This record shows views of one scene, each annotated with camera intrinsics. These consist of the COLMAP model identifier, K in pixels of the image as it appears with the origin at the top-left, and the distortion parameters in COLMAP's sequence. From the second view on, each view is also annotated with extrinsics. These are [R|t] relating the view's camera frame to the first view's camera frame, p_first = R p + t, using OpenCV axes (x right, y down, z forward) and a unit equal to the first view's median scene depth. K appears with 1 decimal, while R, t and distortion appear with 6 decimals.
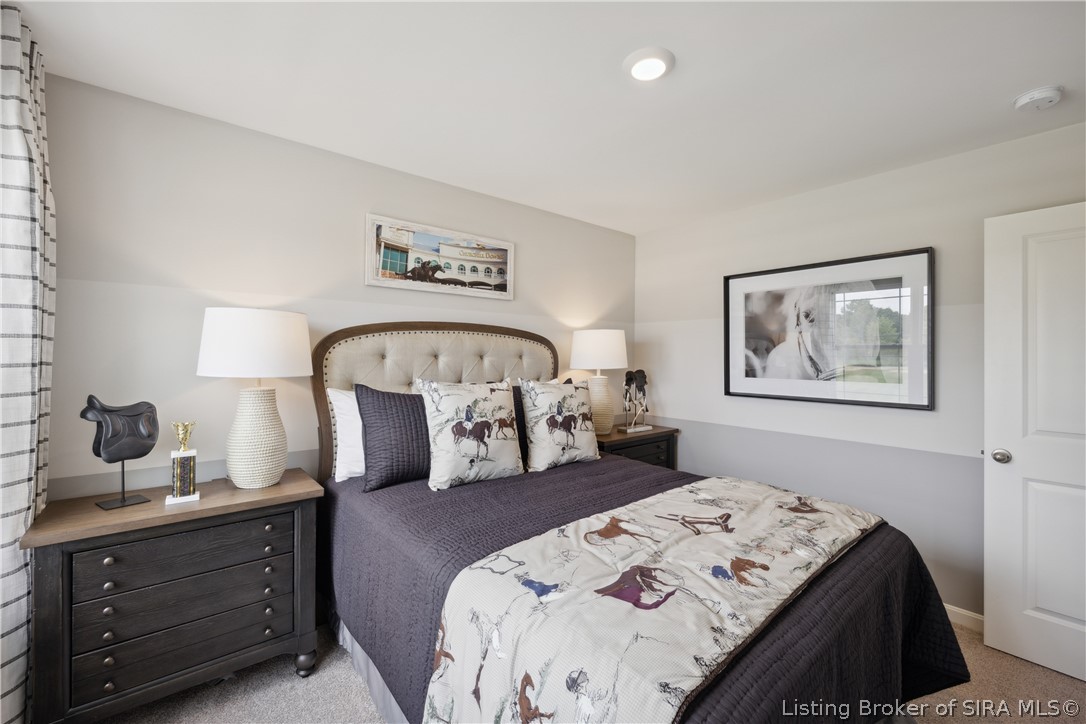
lens RADIAL K [[447.4, 0, 551.2], [0, 447.4, 360.0], [0, 0, 1]] dist [-0.006192, 0.000452]
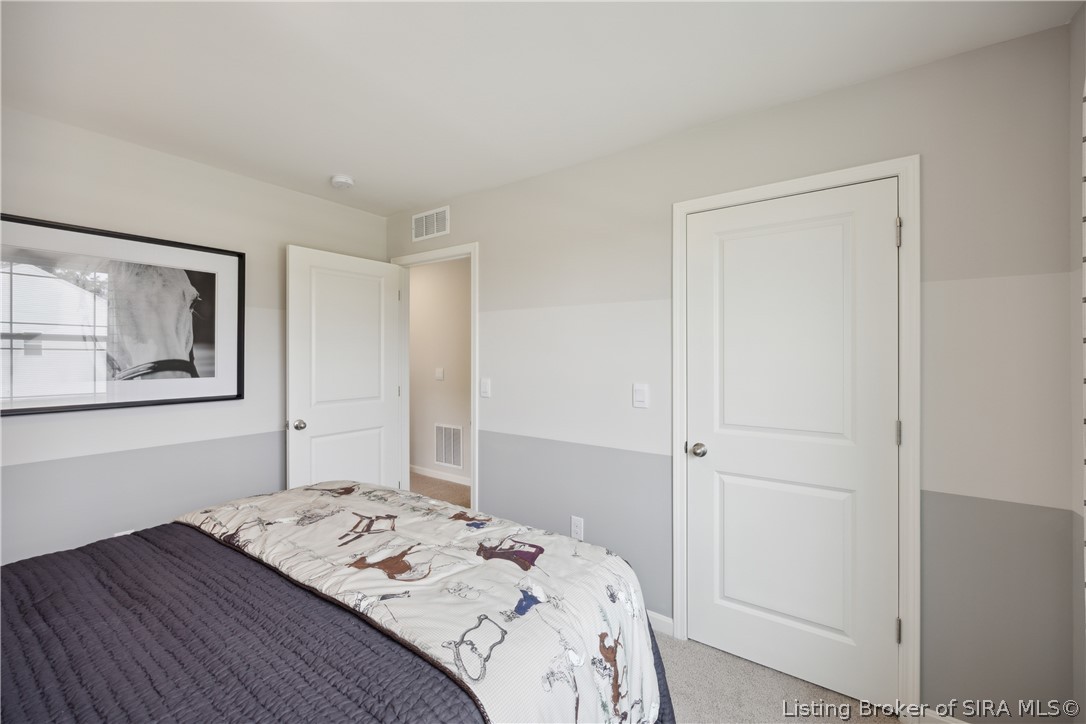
lens RADIAL K [[447.4, 0, 545.5], [0, 447.4, 362.2], [0, 0, 1]] dist [-0.006192, 0.000452]
pose [[-0.261490, -0.023292, 0.964925, -0.679818], [0.001668, 0.999696, 0.024584, -0.009294], [-0.965205, 0.008038, -0.261372, 0.885667]]
